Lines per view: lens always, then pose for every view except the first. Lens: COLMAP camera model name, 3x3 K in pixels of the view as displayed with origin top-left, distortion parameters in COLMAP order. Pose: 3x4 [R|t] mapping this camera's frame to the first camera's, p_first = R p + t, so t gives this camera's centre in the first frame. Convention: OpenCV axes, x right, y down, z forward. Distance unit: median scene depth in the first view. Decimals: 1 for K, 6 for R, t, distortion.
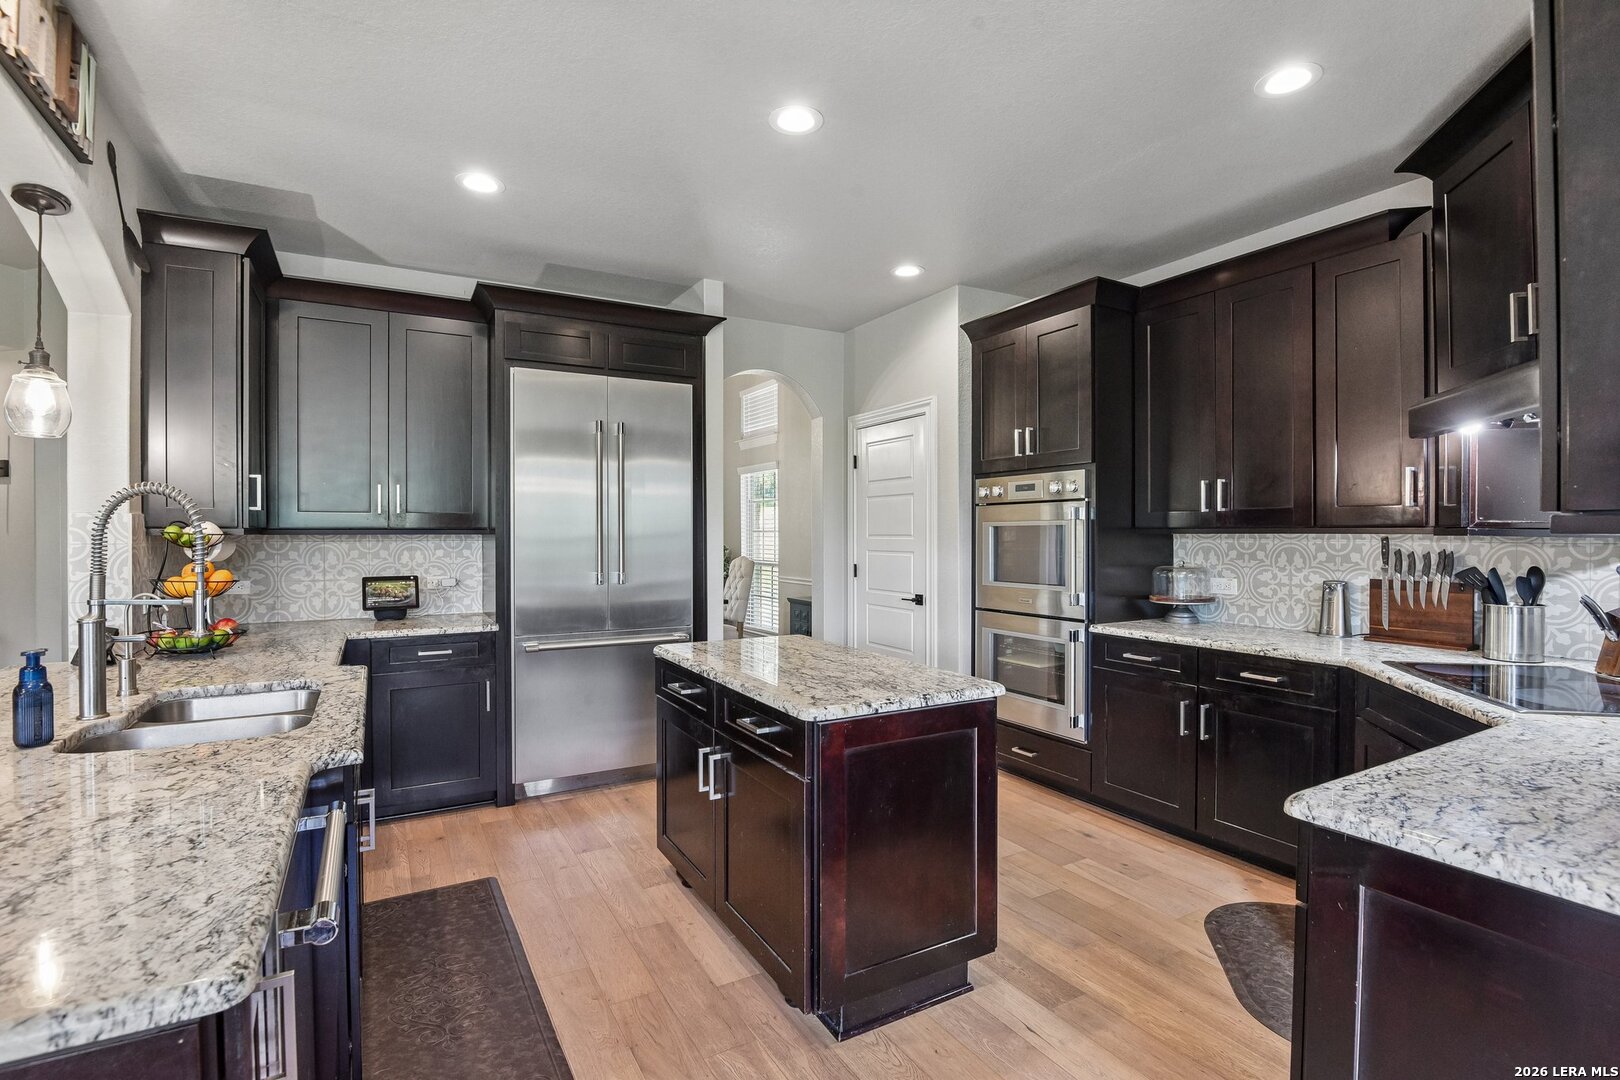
lens RADIAL K [[765.0, 0, 807.1], [0, 765.0, 540.3], [0, 0, 1]] dist [-0.015052, -0.006089]
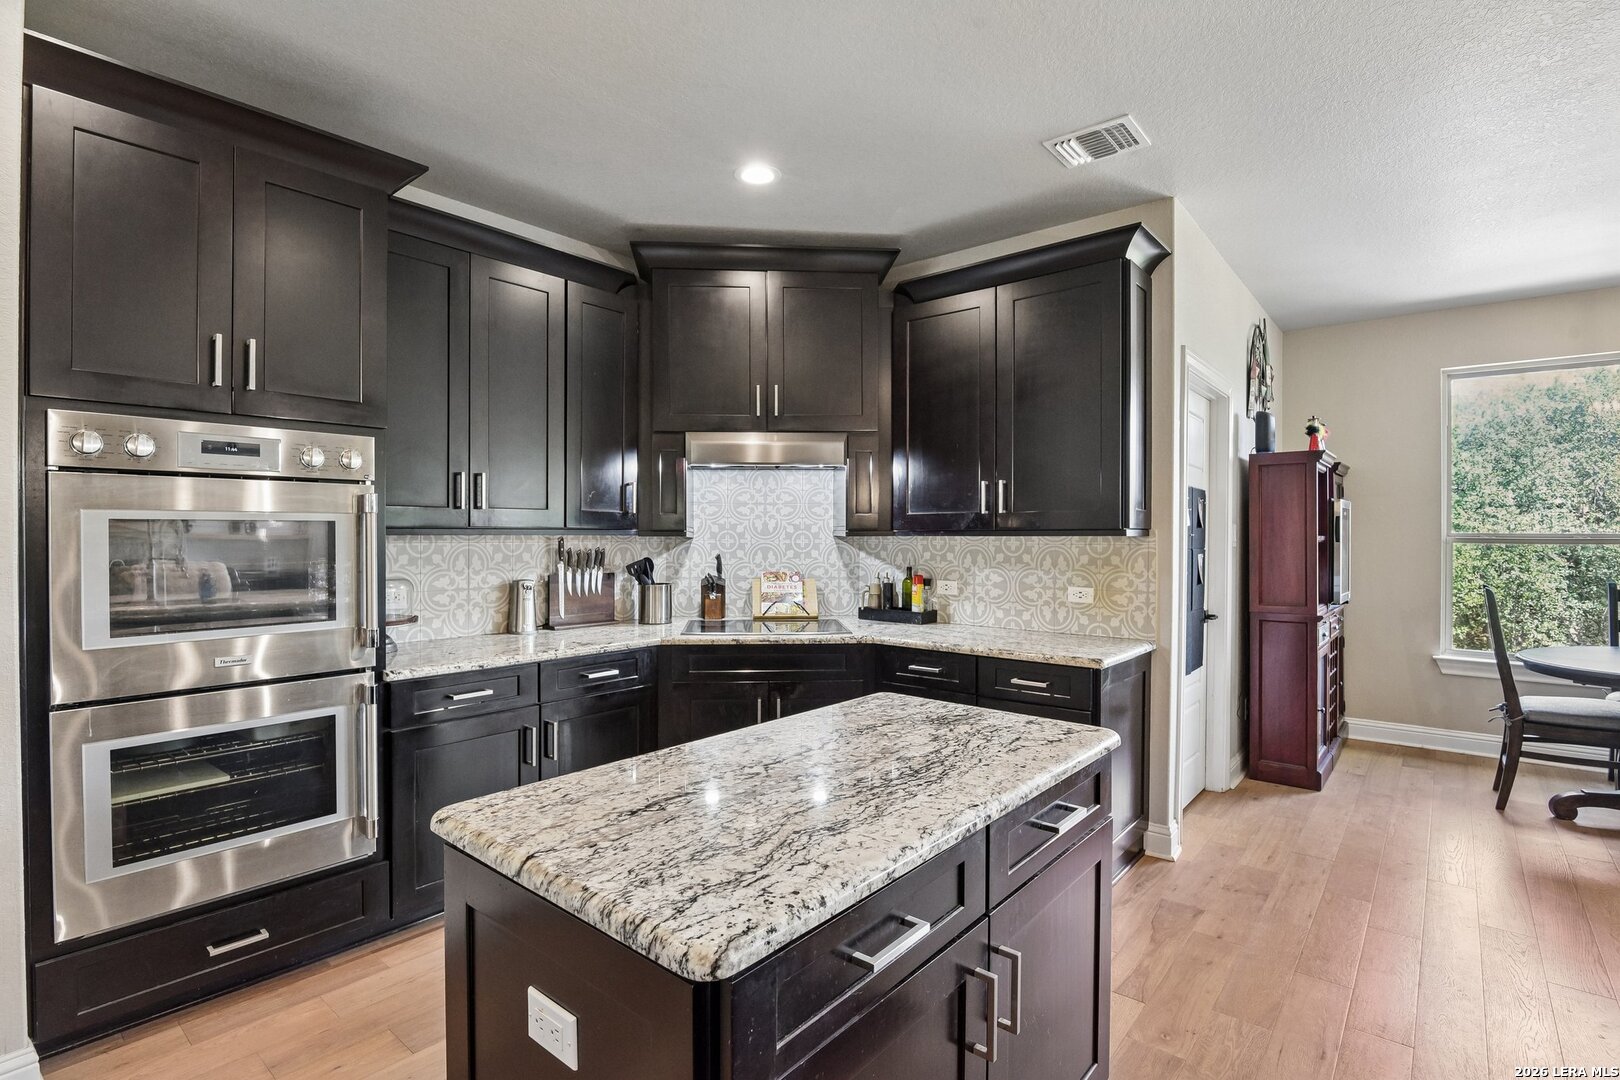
lens RADIAL K [[765.0, 0, 801.2], [0, 765.0, 548.3], [0, 0, 1]] dist [-0.015052, -0.006089]
pose [[-0.343900, -0.017369, 0.938846, -0.374240], [0.005790, 0.999771, 0.020617, -0.008742], [-0.938988, 0.012526, -0.343721, 0.868165]]
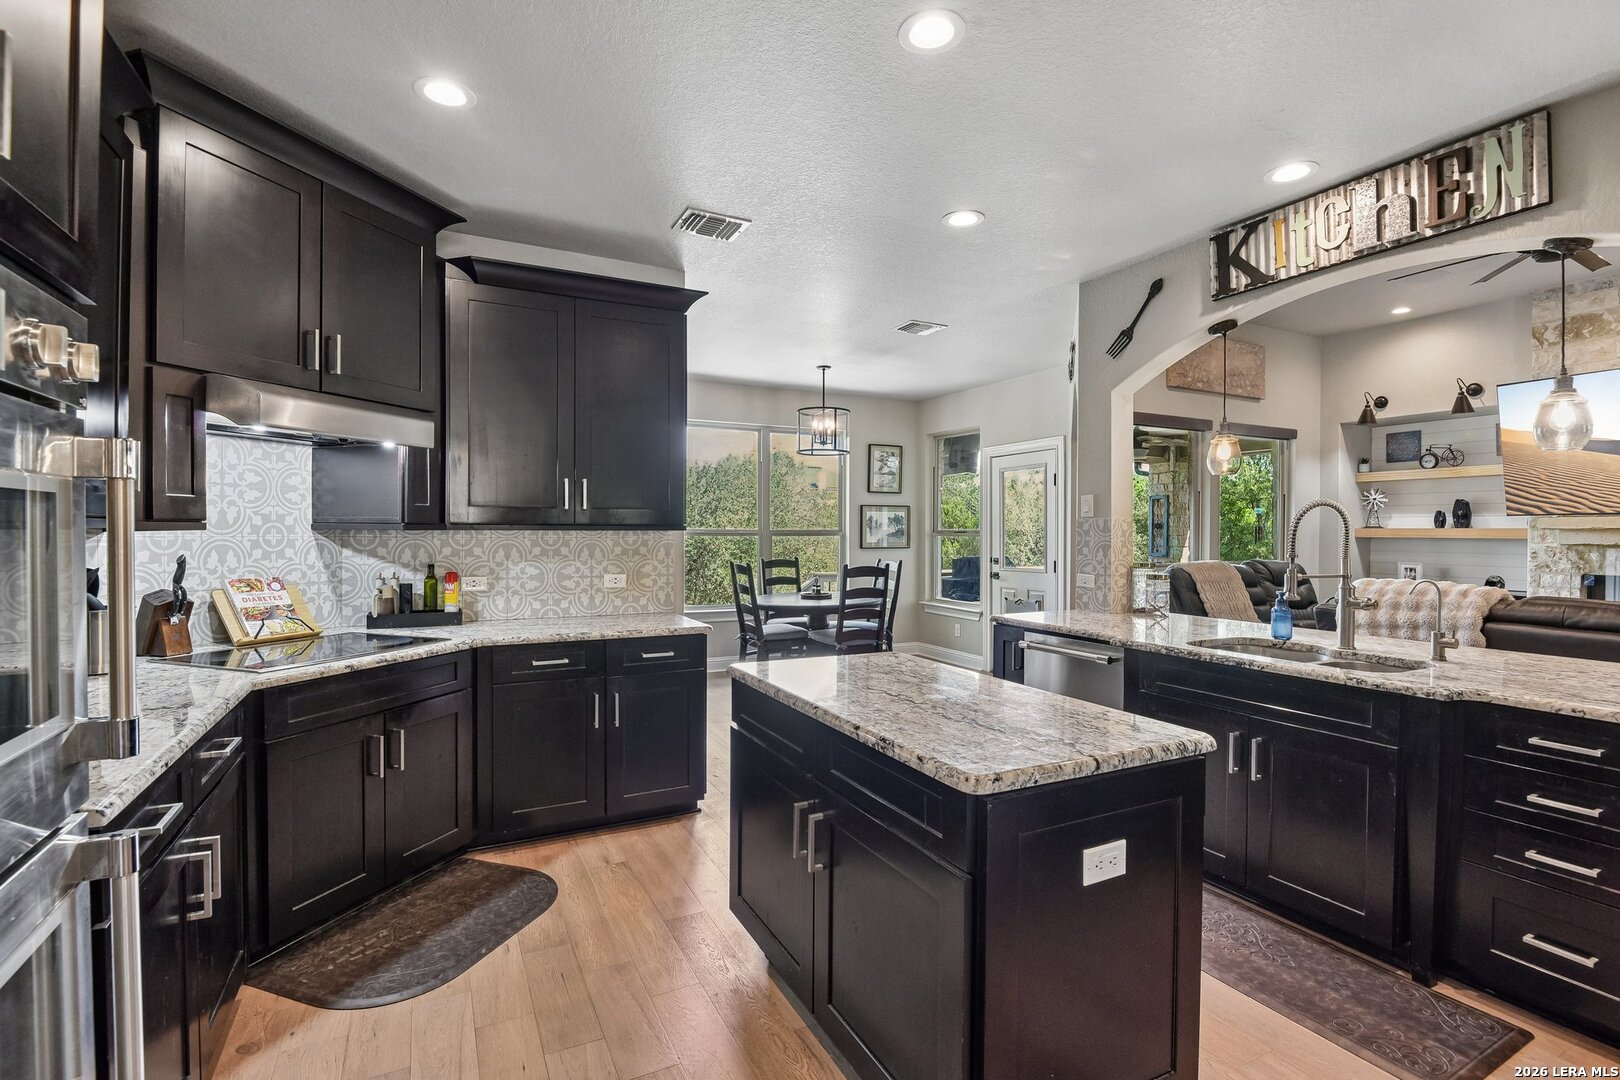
lens RADIAL K [[746.1, 0, 805.7], [0, 746.1, 539.3], [0, 0, 1]] dist [-0.011687, -0.005311]
pose [[-0.998693, -0.003905, 0.050962, 0.053952], [-0.002967, 0.999825, 0.018461, -0.009878], [-0.051025, 0.018285, -0.998530, 1.264820]]
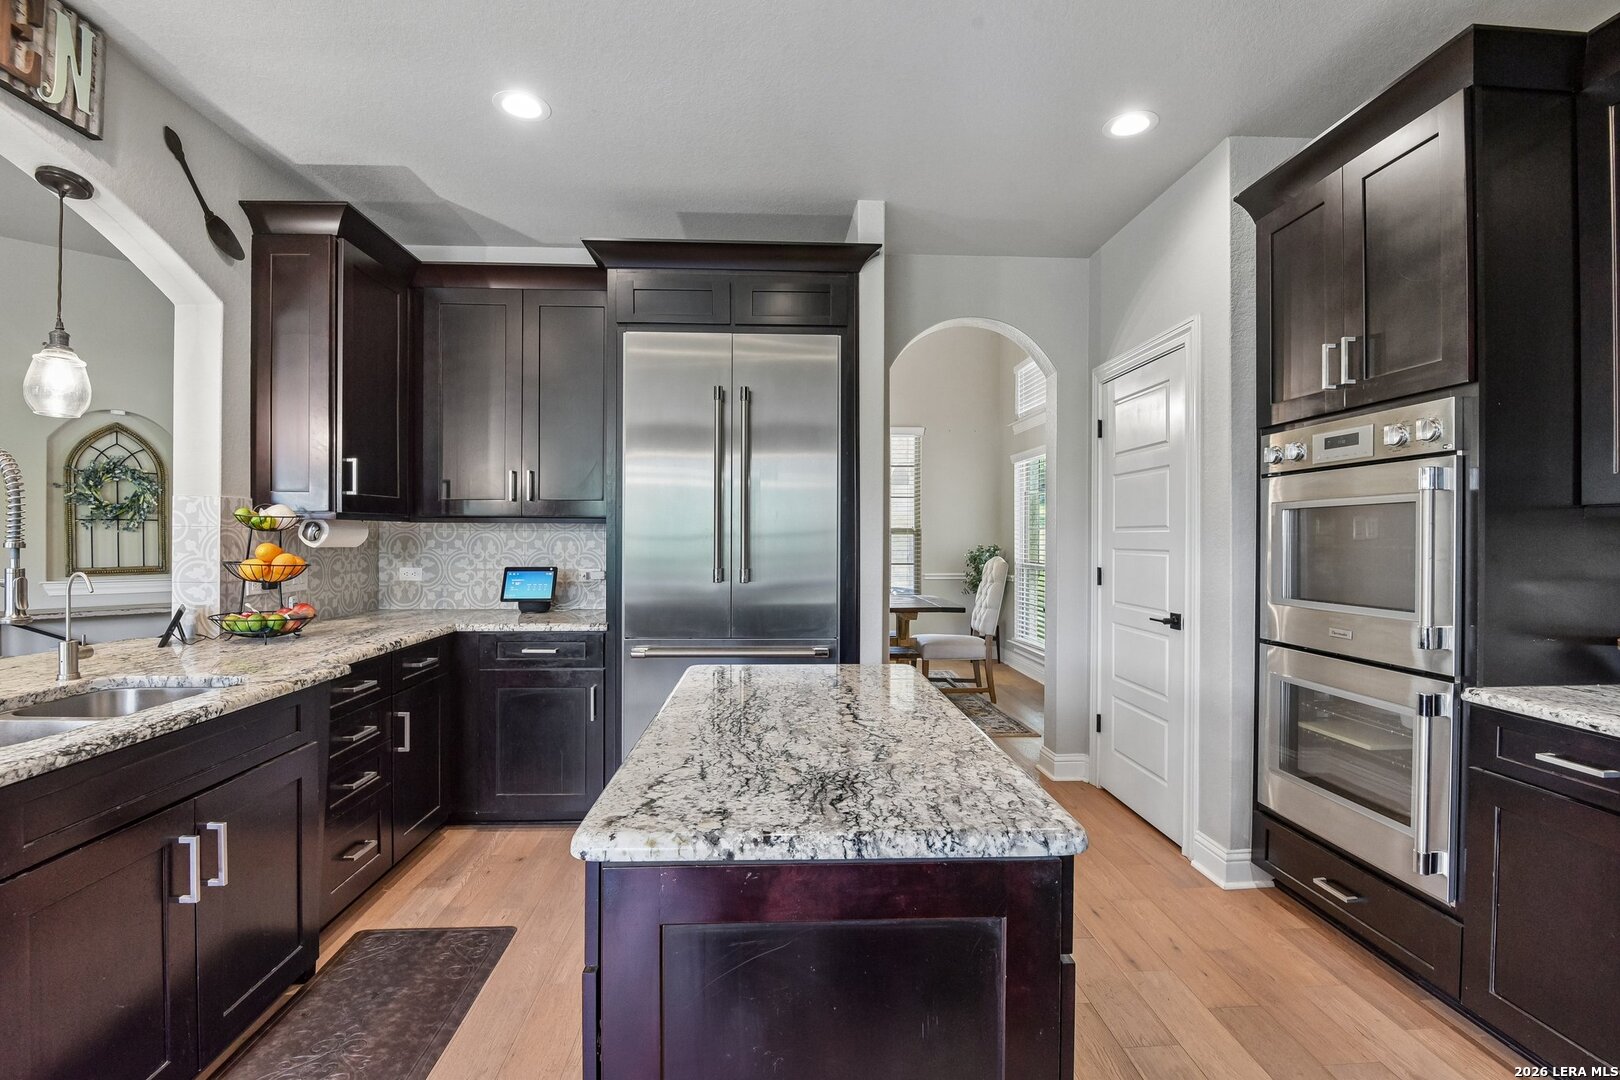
lens RADIAL K [[746.1, 0, 806.0], [0, 746.1, 540.6], [0, 0, 1]] dist [-0.011687, -0.005311]
pose [[0.892929, 0.006935, -0.450145, 0.187191], [-0.009072, 0.999955, -0.002590, 0.013650], [0.450107, 0.006397, 0.892952, 0.327730]]
